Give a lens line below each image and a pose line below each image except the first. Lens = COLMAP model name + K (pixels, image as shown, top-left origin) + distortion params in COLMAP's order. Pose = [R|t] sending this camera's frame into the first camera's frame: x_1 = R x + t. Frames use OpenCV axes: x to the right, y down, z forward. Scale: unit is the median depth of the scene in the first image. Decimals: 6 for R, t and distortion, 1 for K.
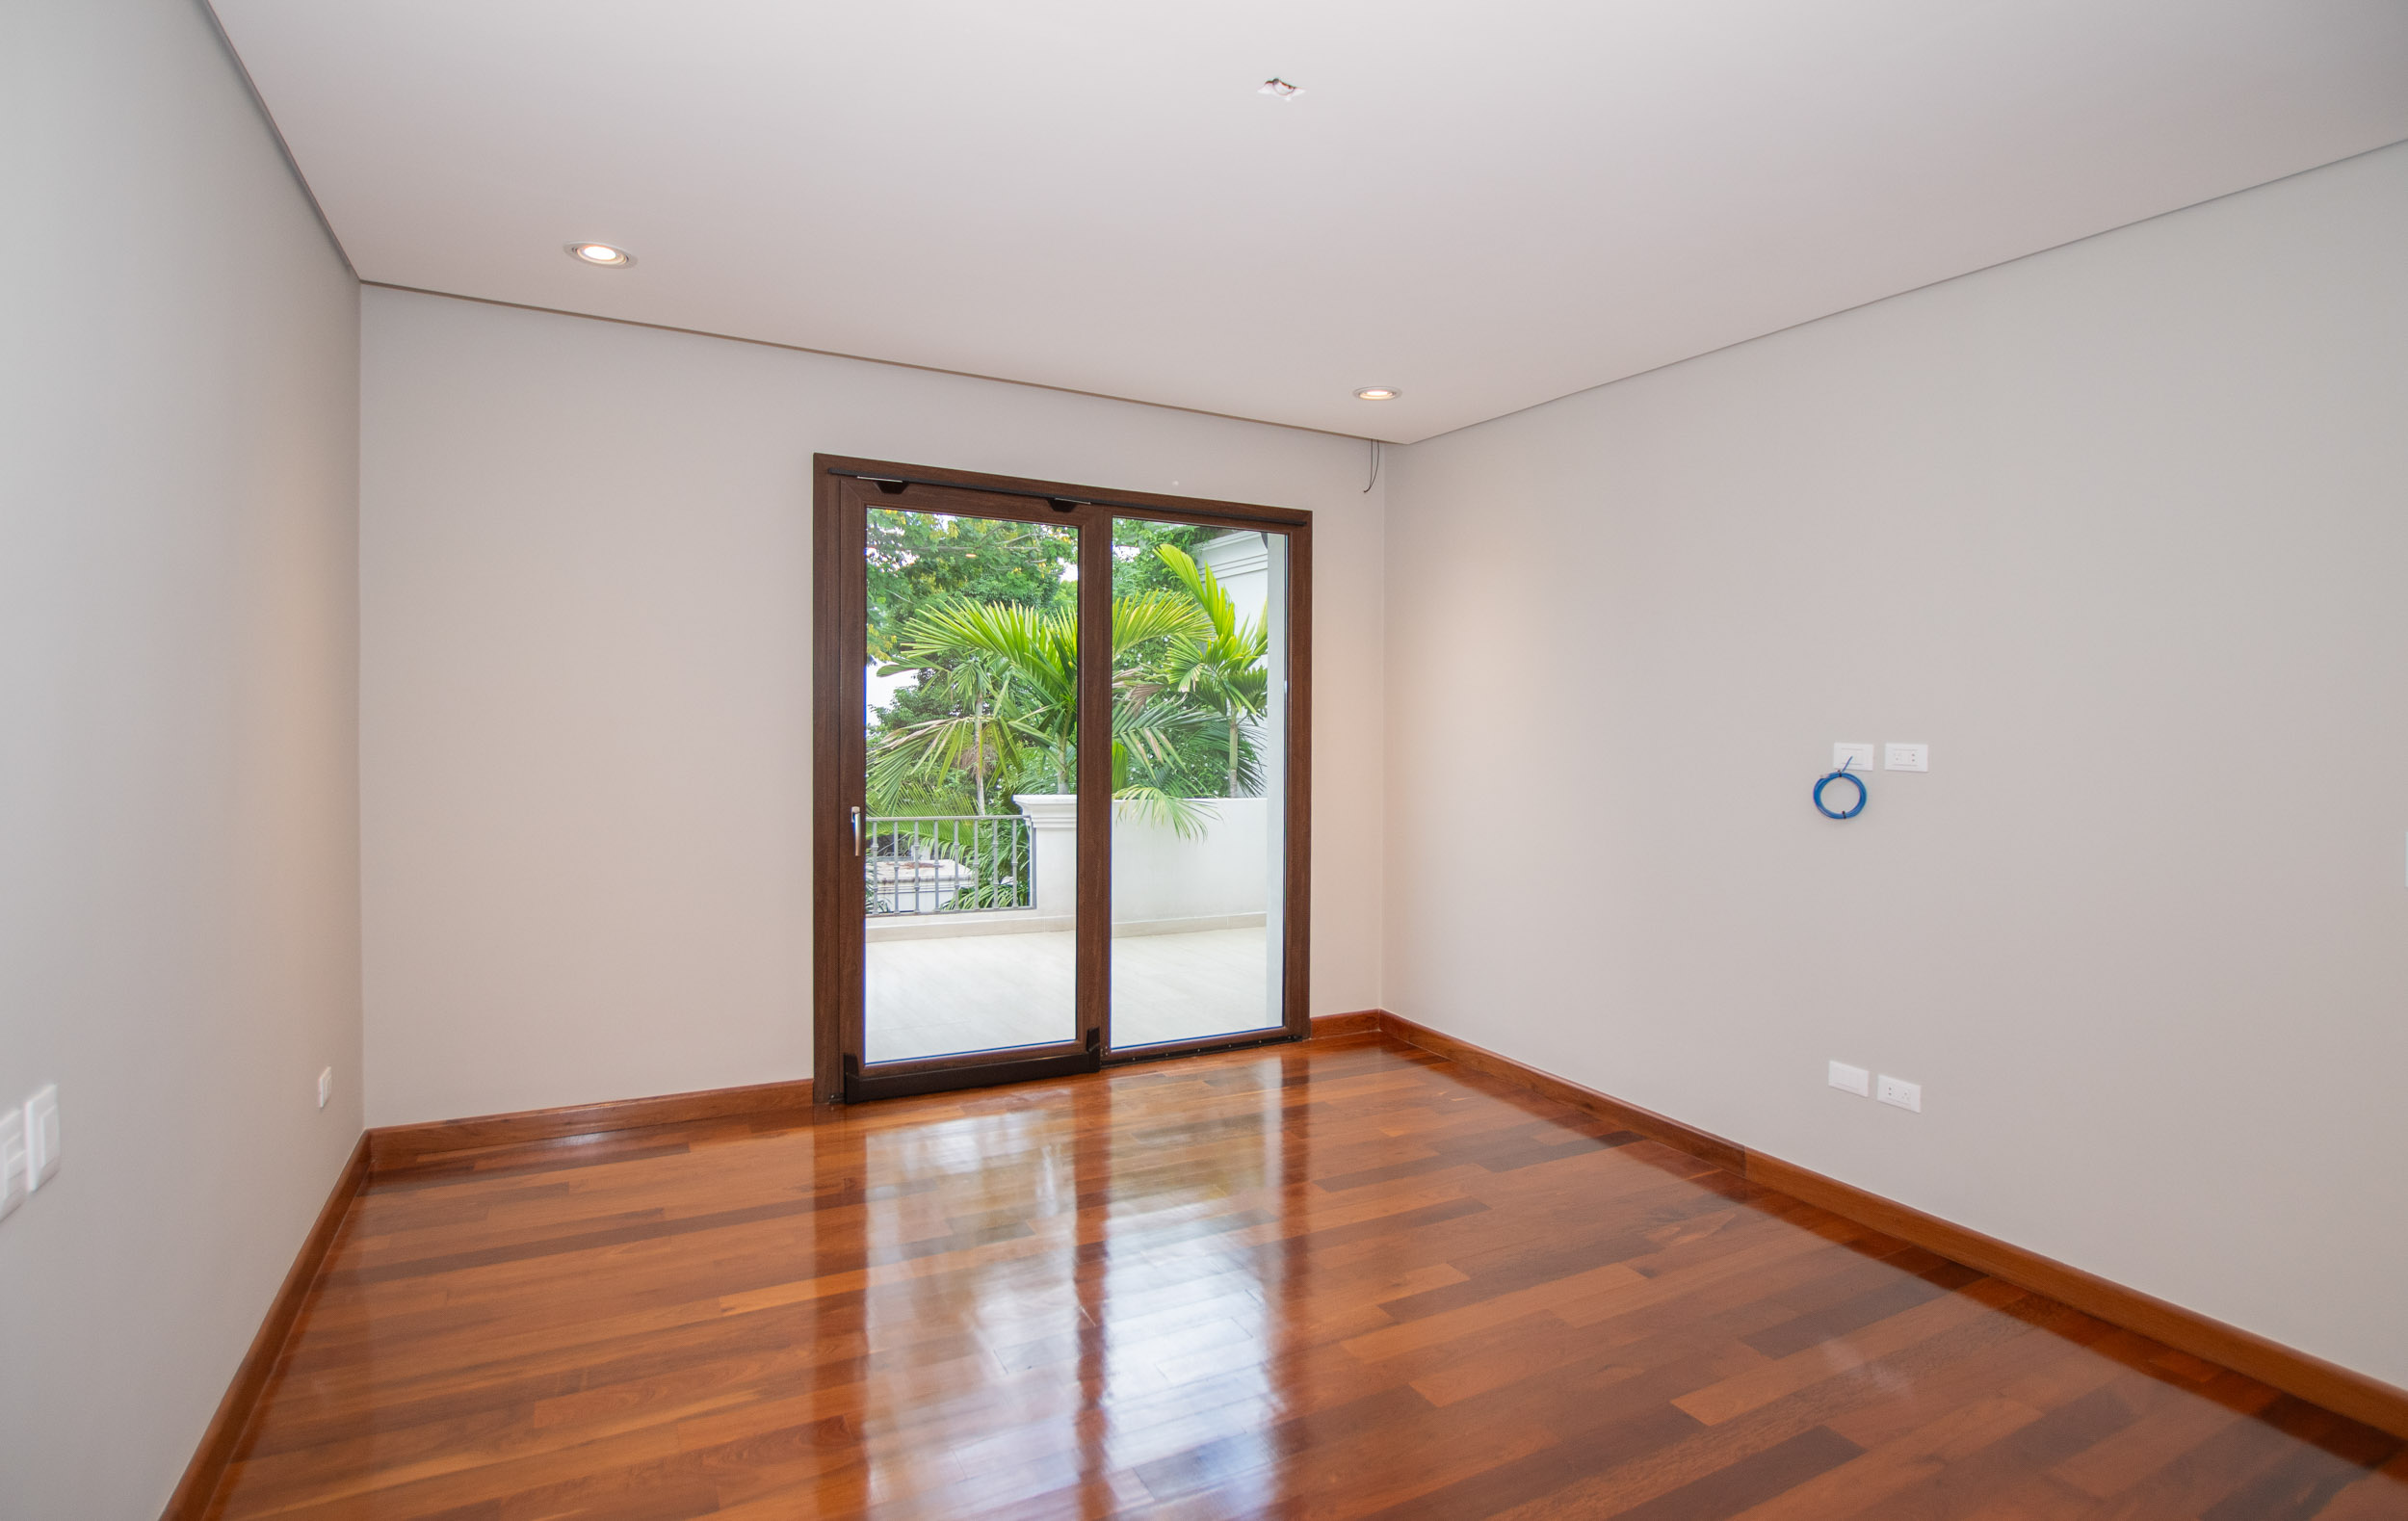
lens RADIAL K [[1145.2, 0, 1204.0], [0, 1145.2, 760.5], [0, 0, 1]] dist [-0.017748, -0.000302]
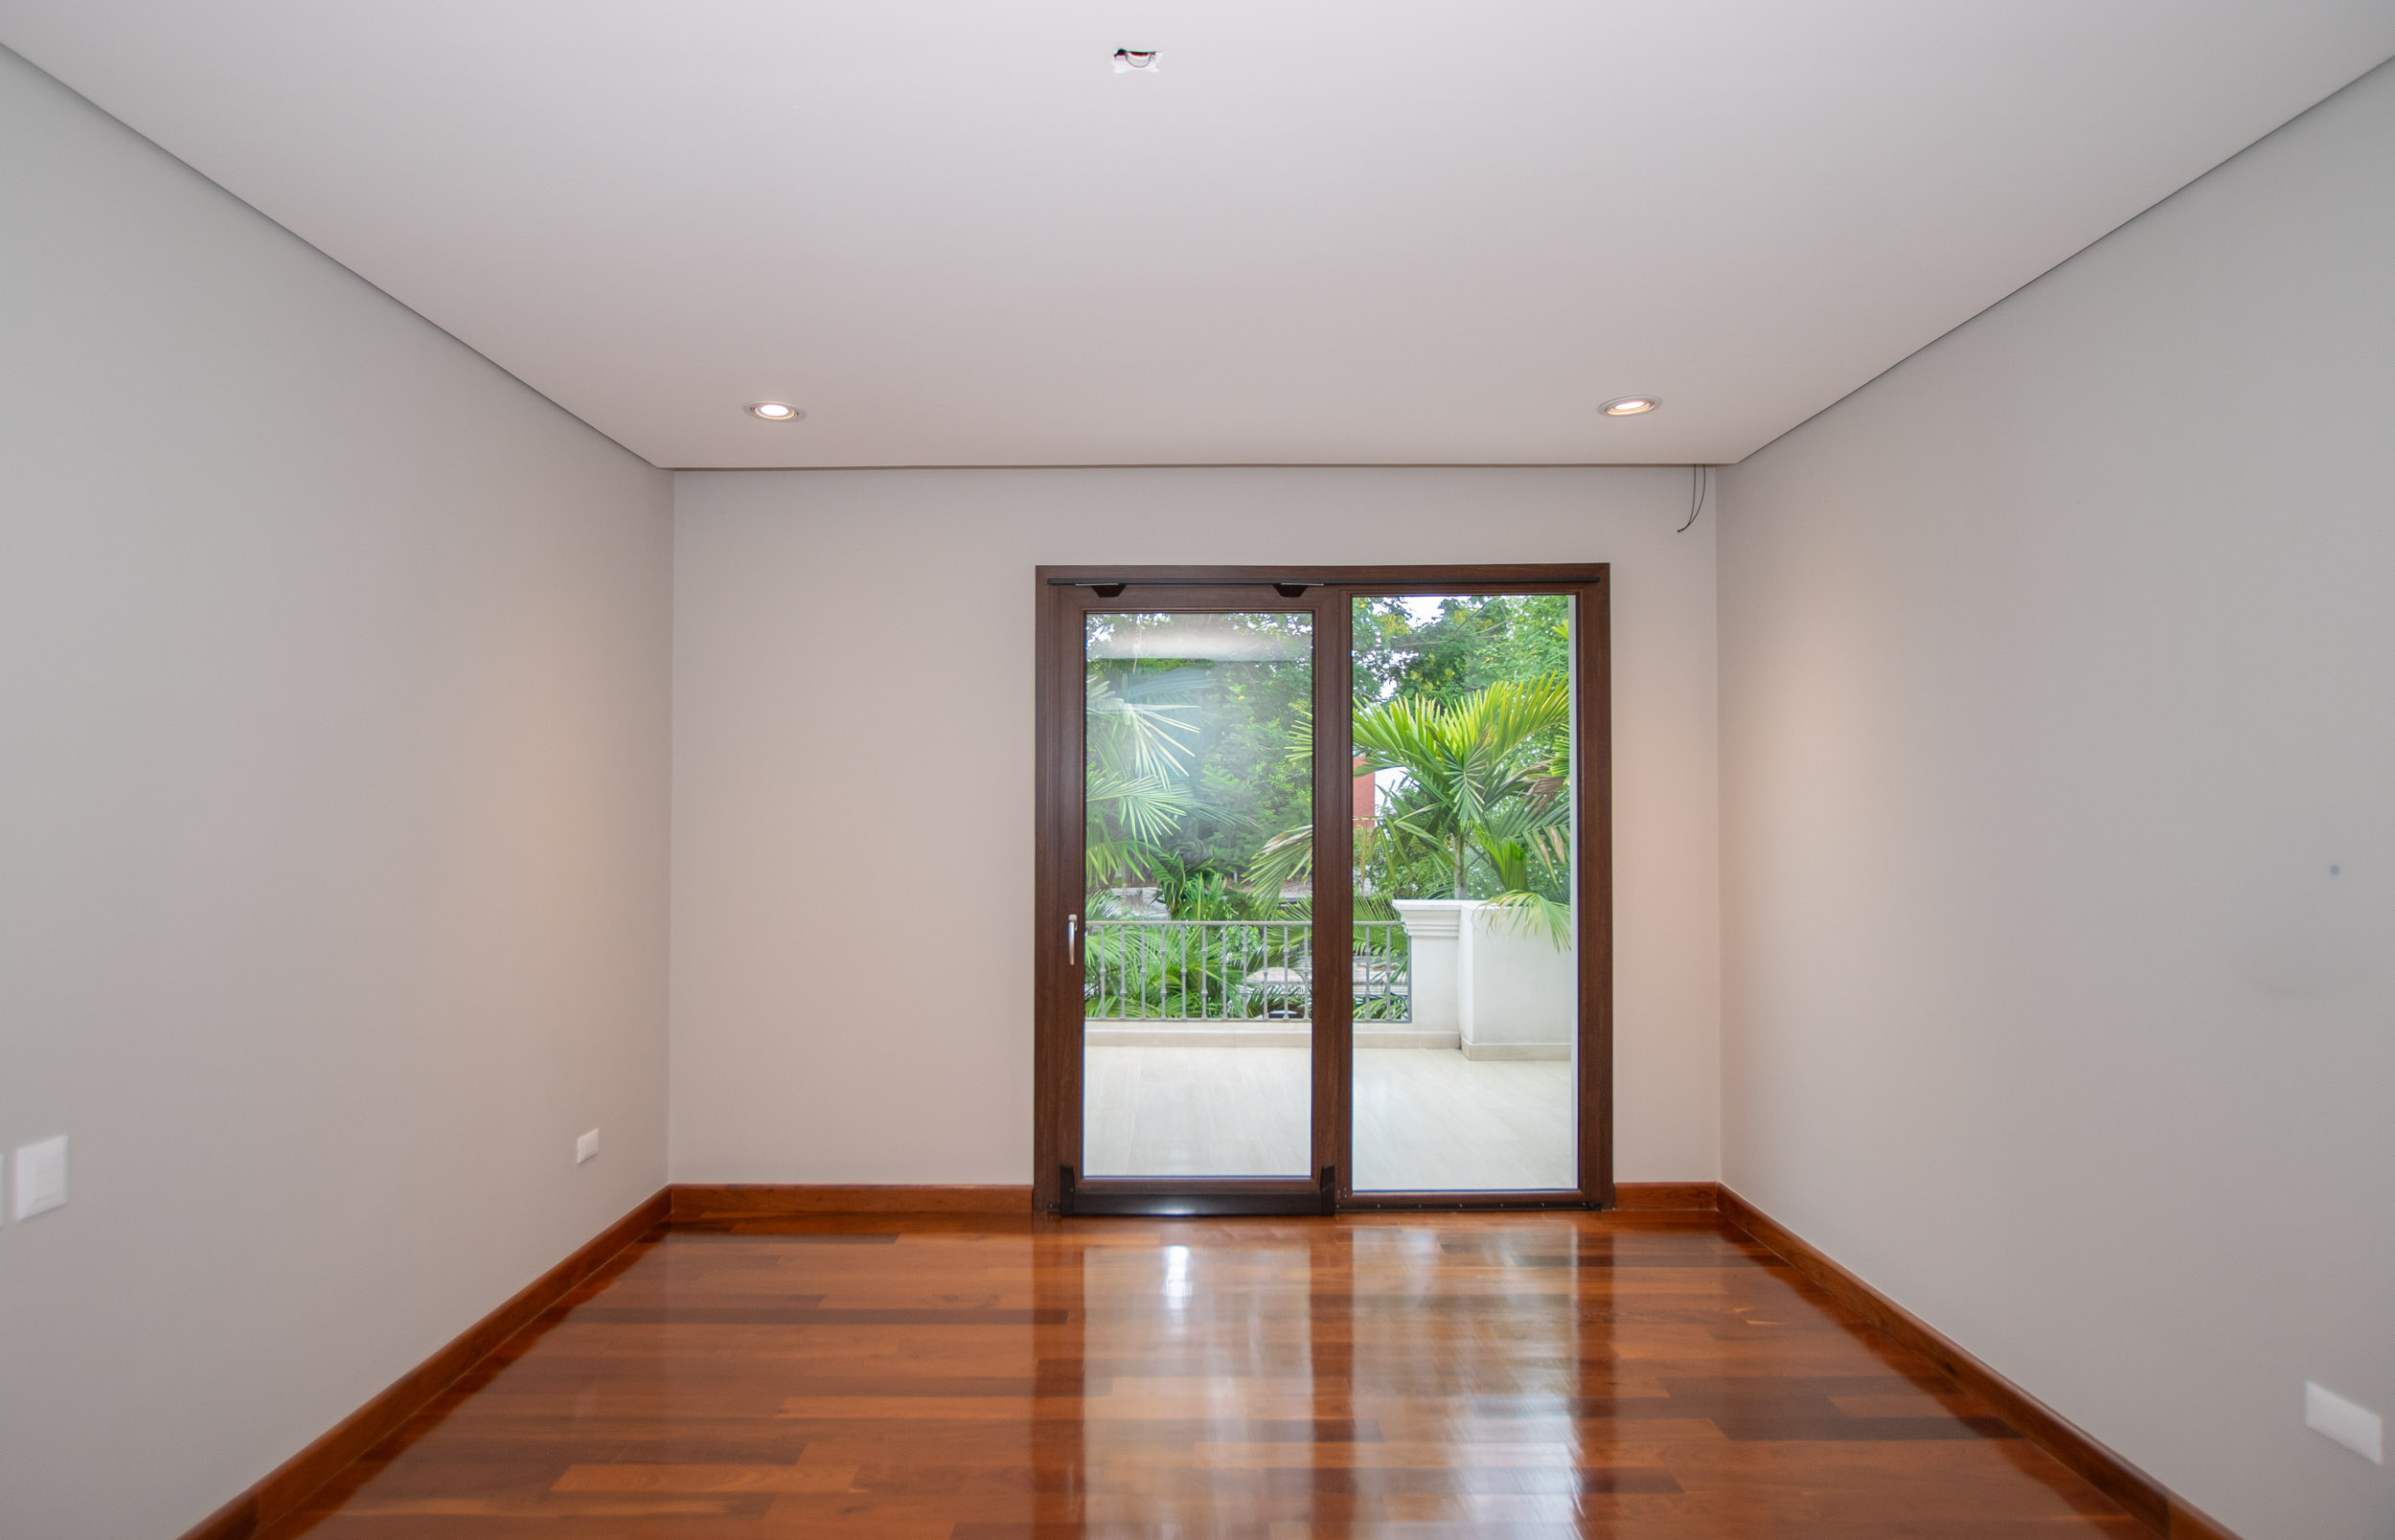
lens RADIAL K [[1157.4, 0, 1194.3], [0, 1157.4, 822.0], [0, 0, 1]] dist [0.000677, 0.000154]
pose [[0.885254, -0.018465, -0.464741, 0.234638], [0.003675, 0.999458, -0.032712, -0.006004], [0.465093, 0.027251, 0.884842, 0.140567]]
